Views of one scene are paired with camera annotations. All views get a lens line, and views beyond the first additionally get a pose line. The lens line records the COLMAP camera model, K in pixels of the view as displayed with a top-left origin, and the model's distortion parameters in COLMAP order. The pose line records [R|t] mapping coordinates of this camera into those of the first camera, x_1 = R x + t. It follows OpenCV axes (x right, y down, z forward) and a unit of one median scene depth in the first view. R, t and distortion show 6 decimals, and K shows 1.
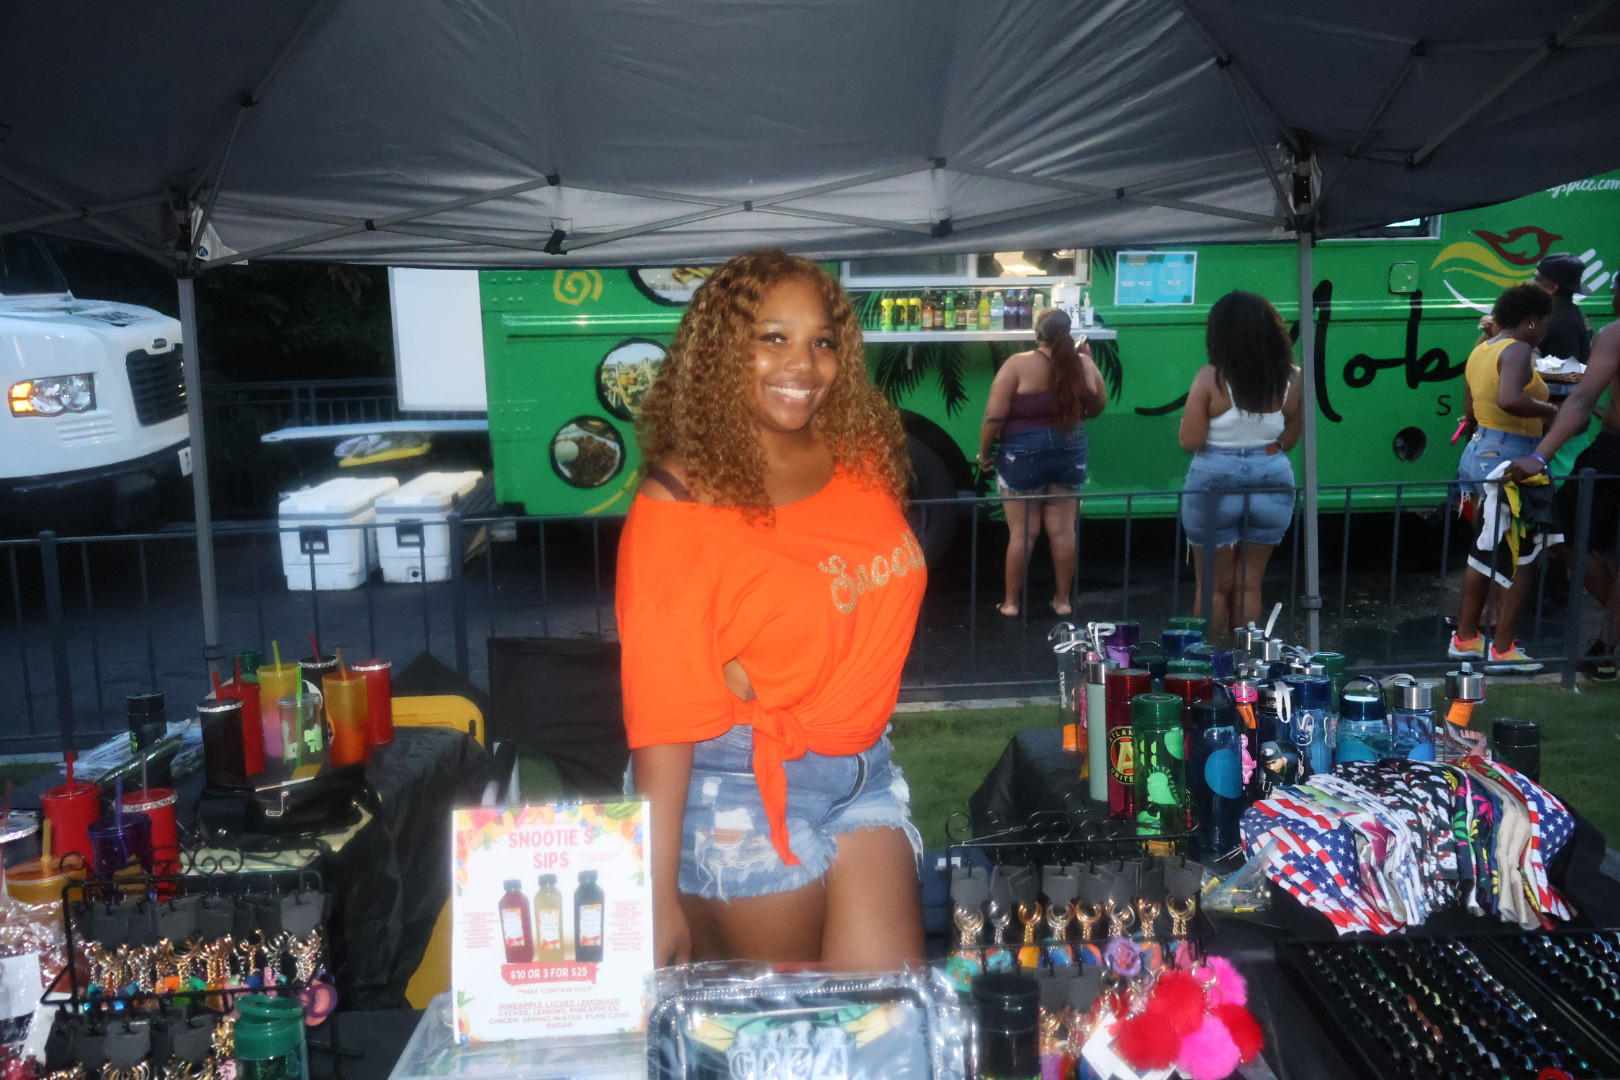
lens RADIAL K [[1345.8, 0, 810.2], [0, 1345.8, 550.3], [0, 0, 1]] dist [-0.006503, 0.000679]
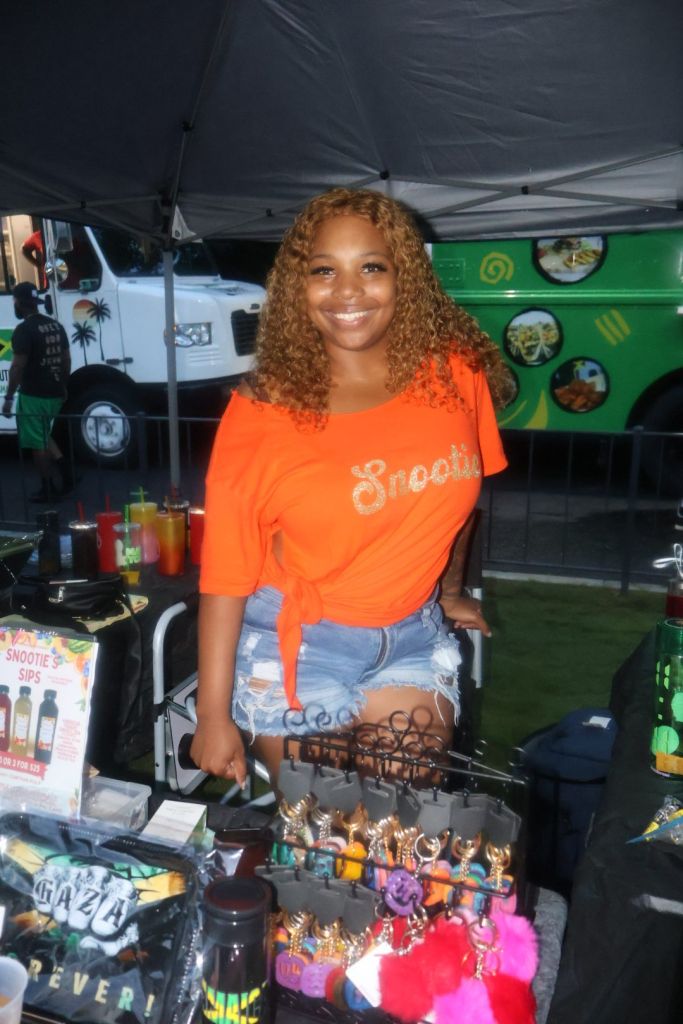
lens RADIAL K [[850.7, 0, 355.8], [0, 850.7, 516.2], [0, 0, 1]] dist [-0.006503, 0.000679]
pose [[0.911453, 0.115130, -0.394966, 0.181269], [-0.086286, 0.992188, 0.090096, -0.006460], [0.402253, -0.048038, 0.914267, 0.196519]]
